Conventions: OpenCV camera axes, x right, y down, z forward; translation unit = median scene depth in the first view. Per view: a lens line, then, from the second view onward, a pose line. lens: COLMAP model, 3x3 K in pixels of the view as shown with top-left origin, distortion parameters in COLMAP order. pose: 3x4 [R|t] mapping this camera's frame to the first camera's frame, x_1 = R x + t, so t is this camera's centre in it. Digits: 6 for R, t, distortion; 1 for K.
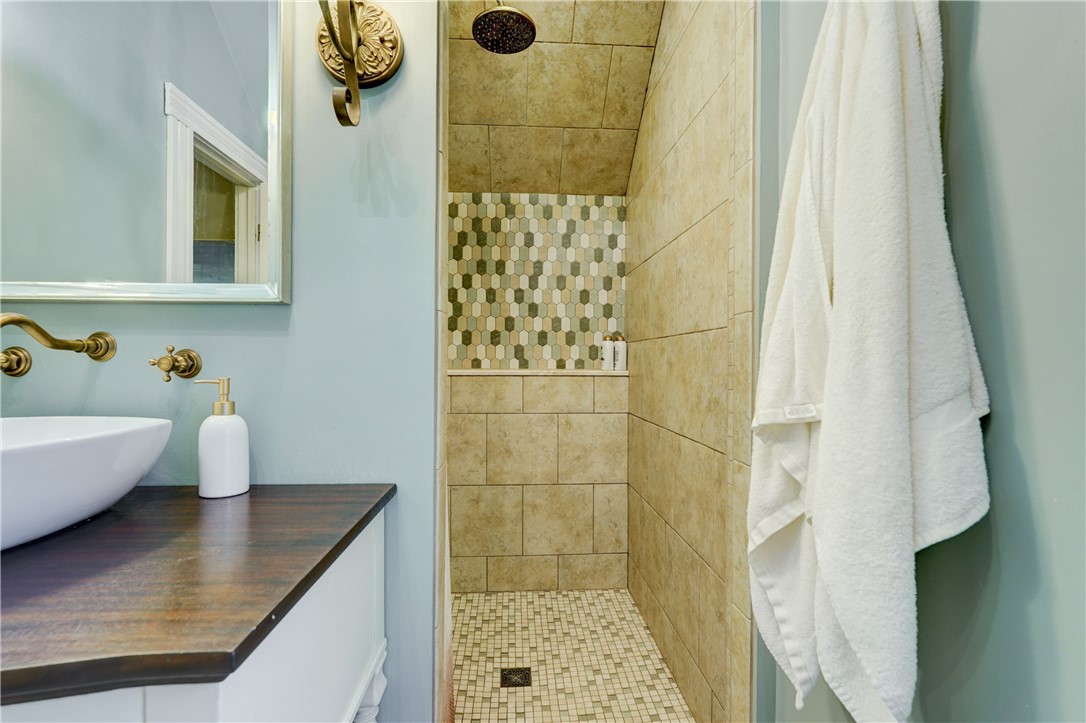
lens RADIAL K [[499.4, 0, 552.1], [0, 499.4, 362.0], [0, 0, 1]] dist [-0.004294, 0.004404]
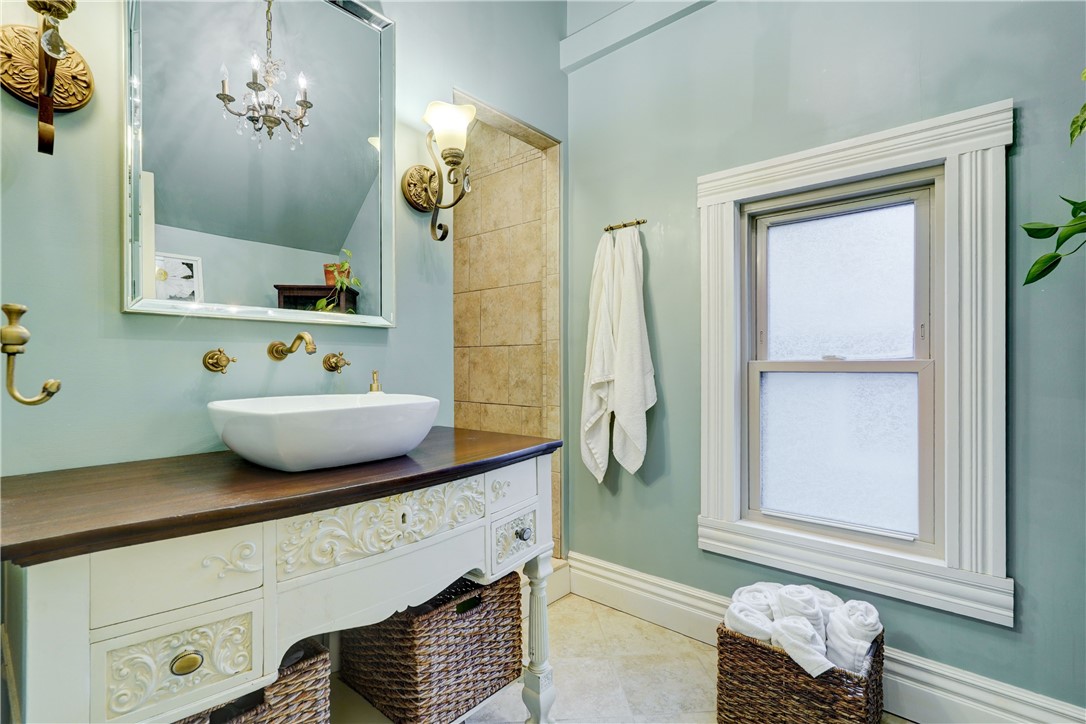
lens RADIAL K [[499.4, 0, 532.4], [0, 499.4, 362.7], [0, 0, 1]] dist [-0.004294, 0.004404]
pose [[0.714988, -0.001635, 0.699135, -1.737593], [0.002445, 0.999997, -0.000162, 0.007442], [-0.699133, 0.001825, 0.714989, -0.754771]]
